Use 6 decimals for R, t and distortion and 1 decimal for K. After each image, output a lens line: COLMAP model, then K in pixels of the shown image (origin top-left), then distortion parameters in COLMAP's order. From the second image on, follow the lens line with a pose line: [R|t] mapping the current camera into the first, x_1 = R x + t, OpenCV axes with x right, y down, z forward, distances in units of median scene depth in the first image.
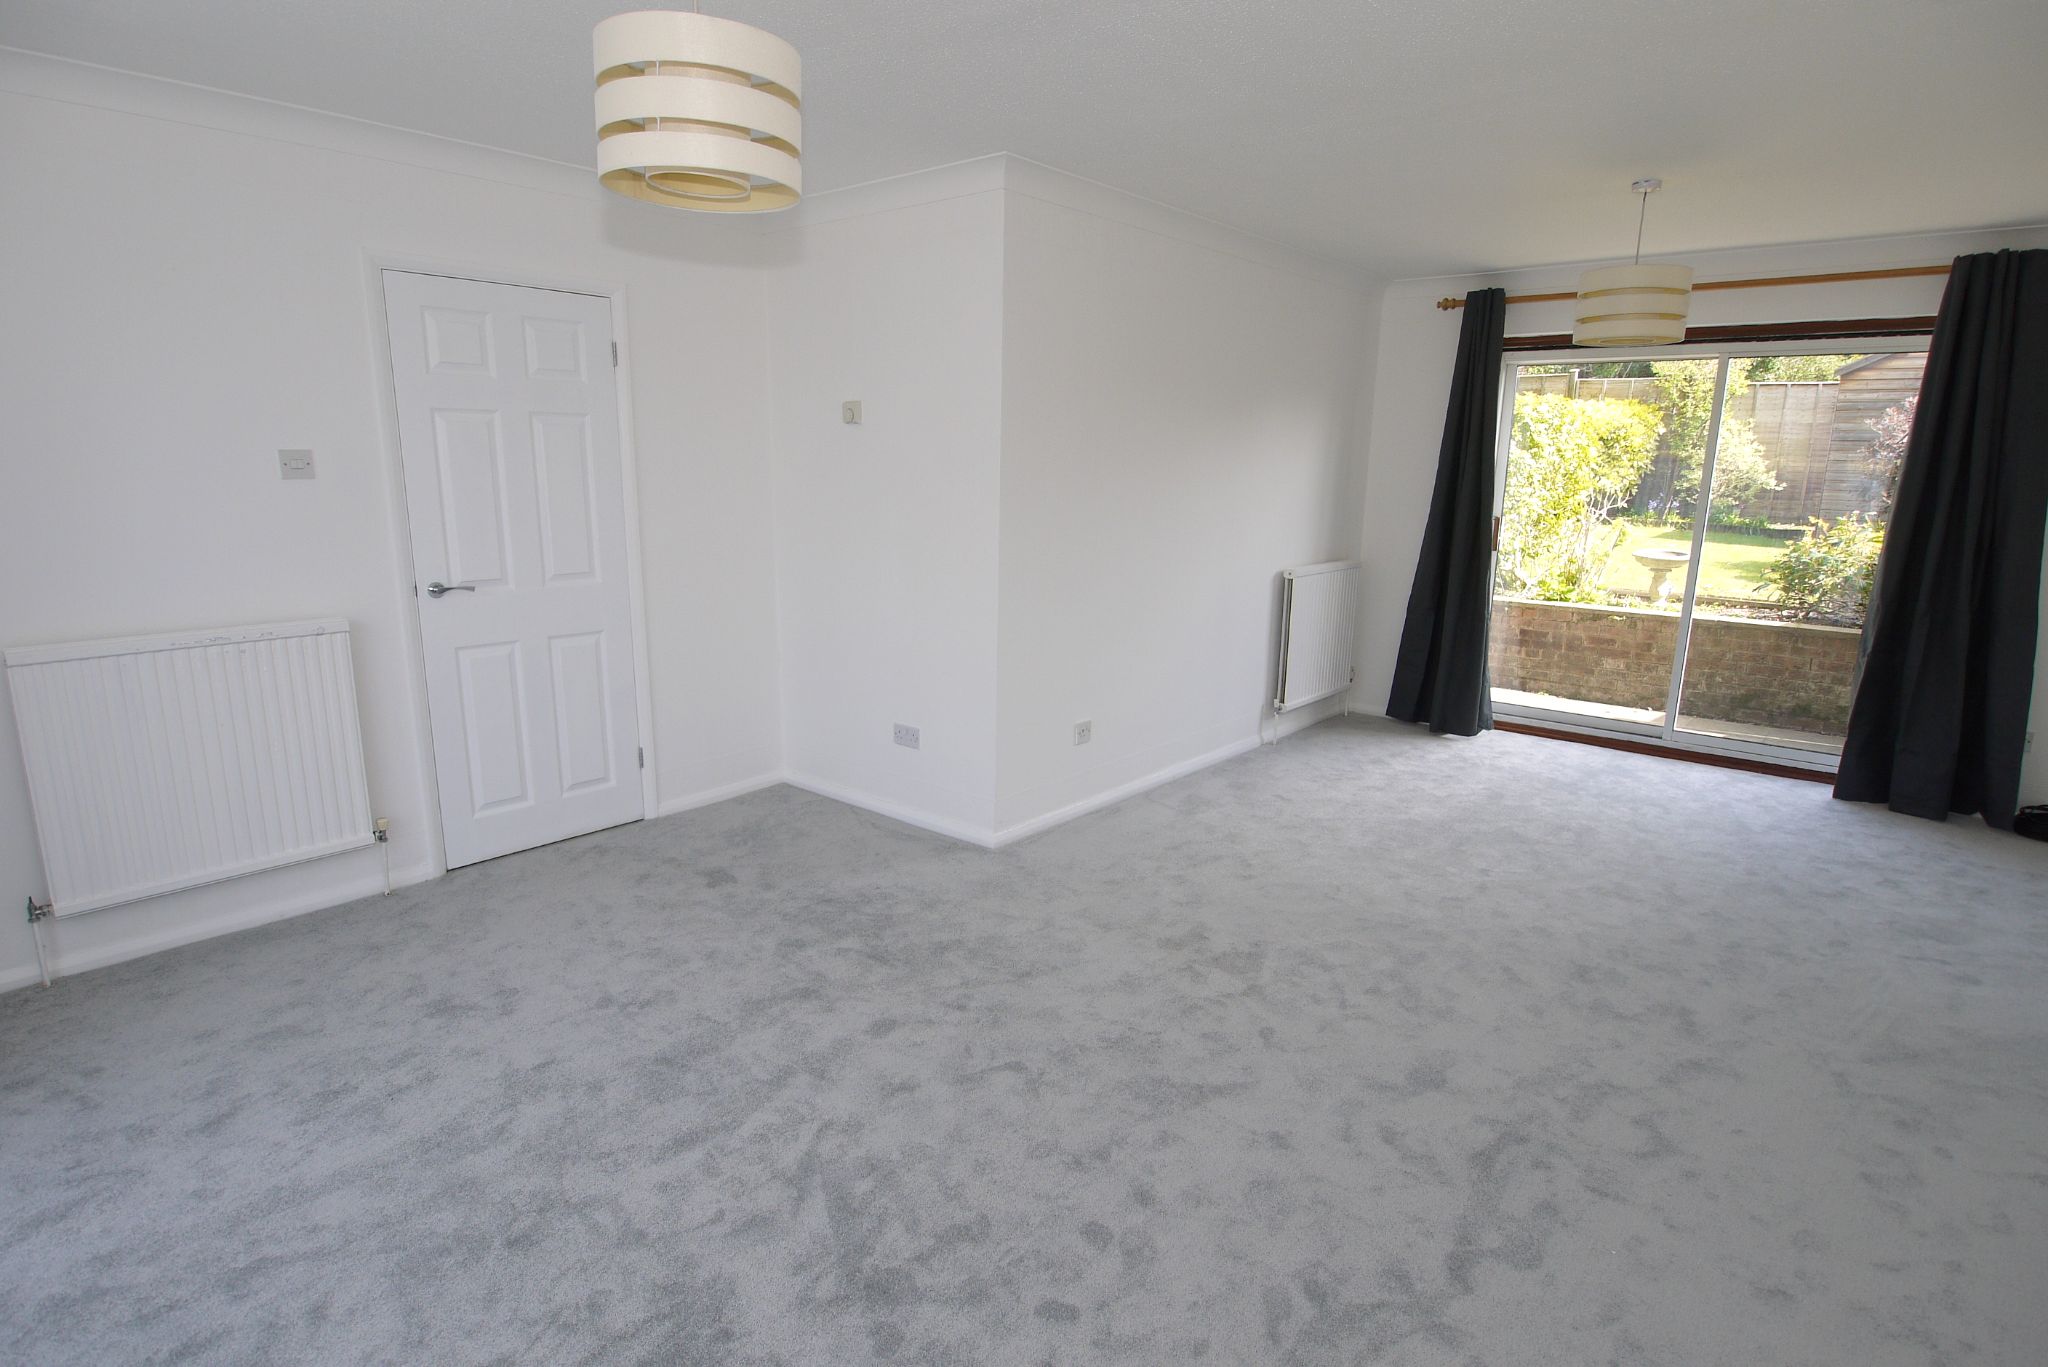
lens RADIAL K [[1079.1, 0, 1025.6], [0, 1079.1, 686.0], [0, 0, 1]] dist [-0.005554, -0.000670]
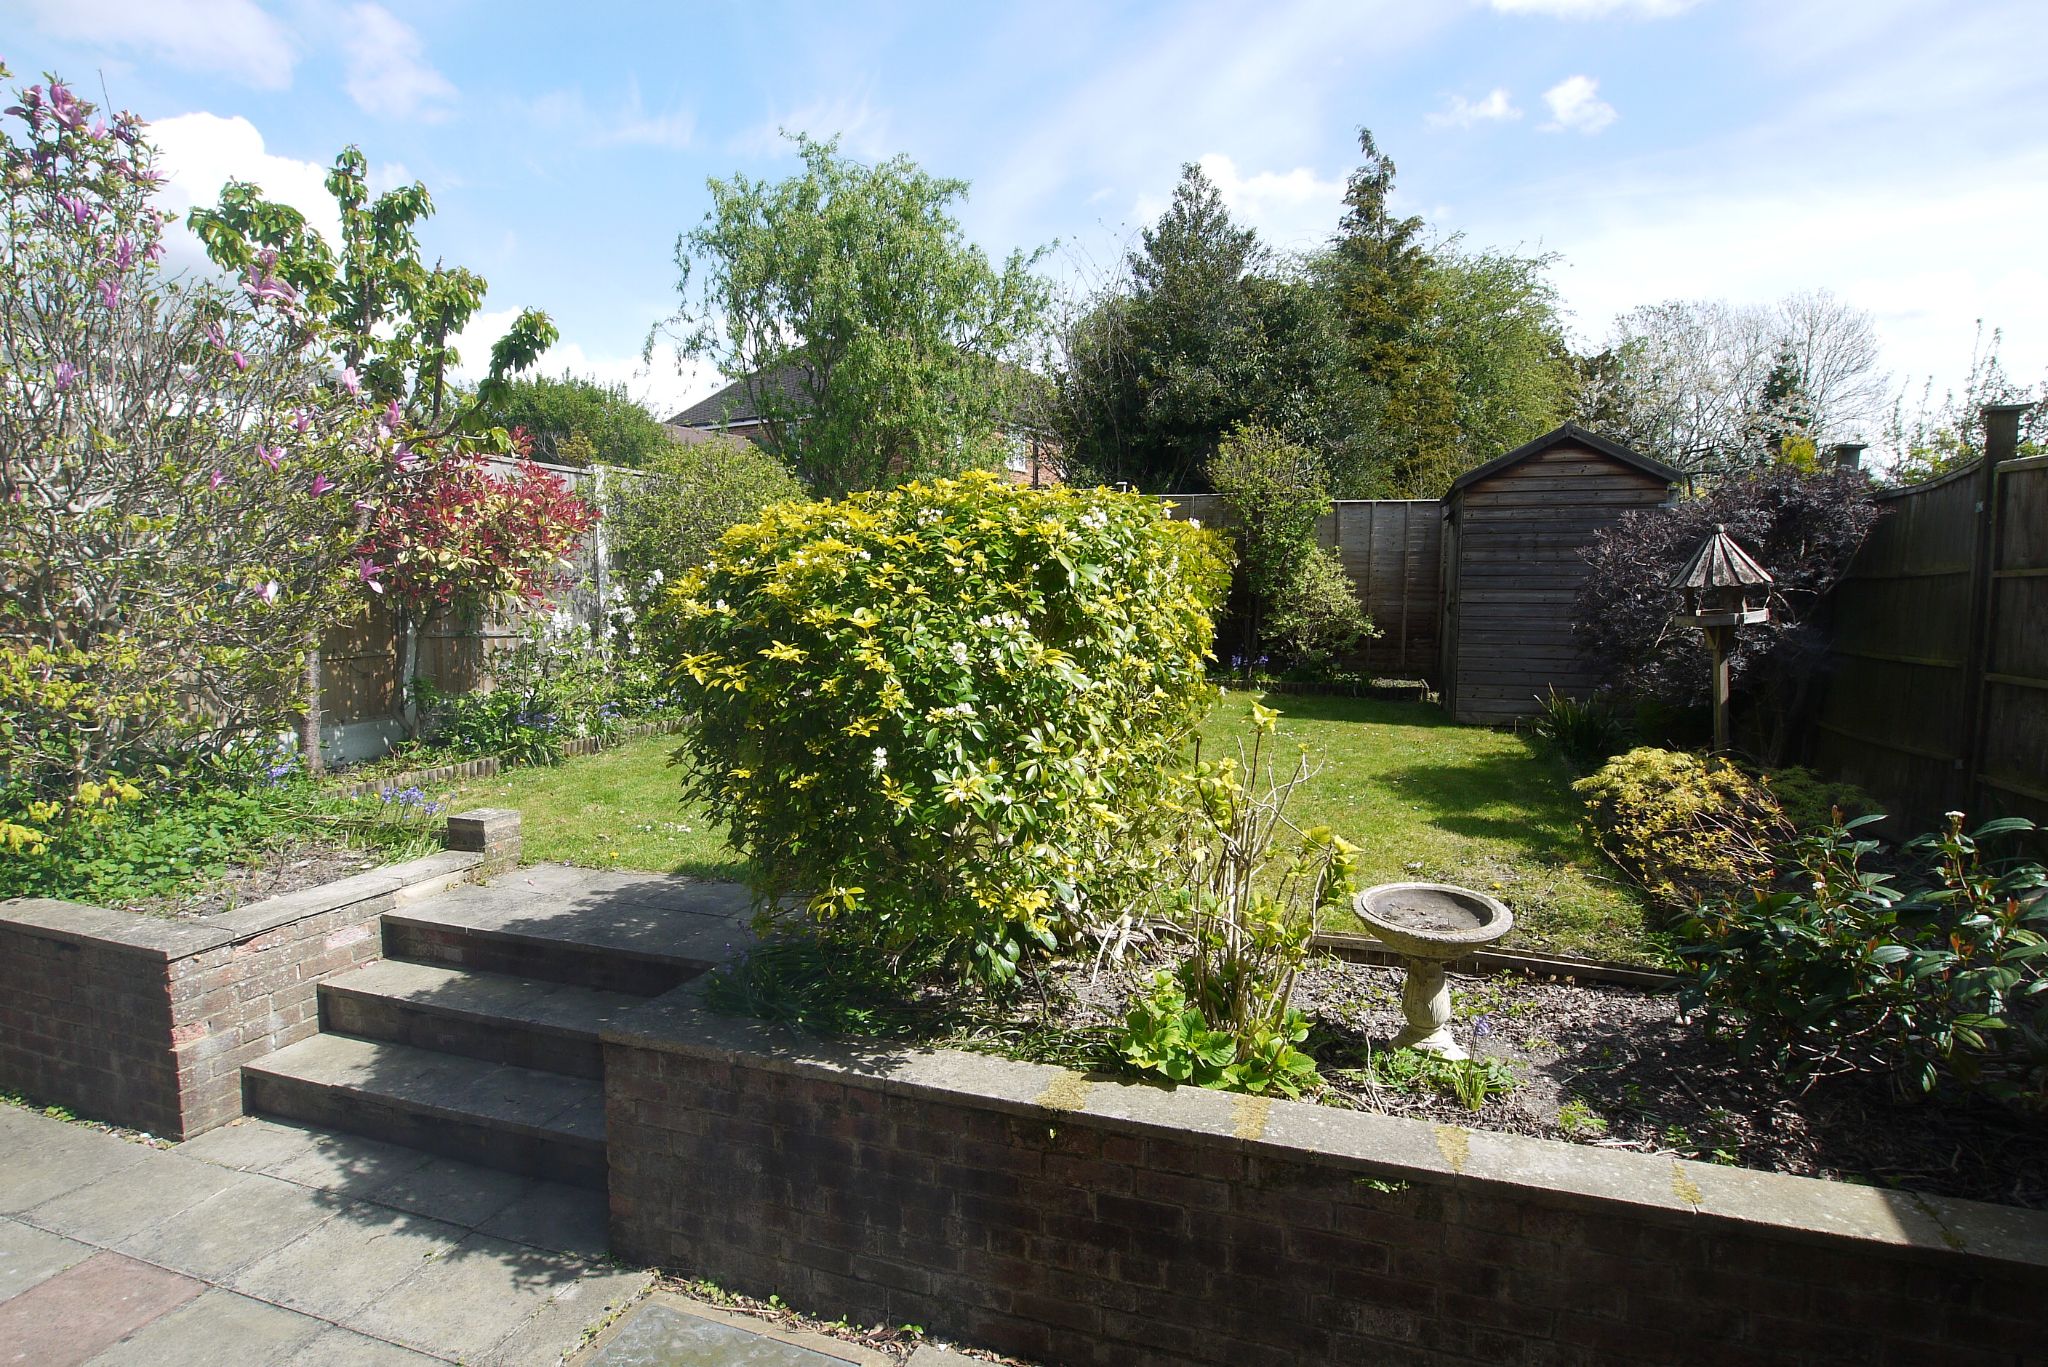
lens RADIAL K [[1079.1, 0, 1025.0], [0, 1079.1, 686.0], [0, 0, 1]] dist [-0.005554, -0.000670]
pose [[0.928885, -0.051220, 0.366810, 0.218036], [0.093171, 0.990857, -0.097581, -0.114825], [-0.358458, 0.124817, 0.925164, 0.458683]]
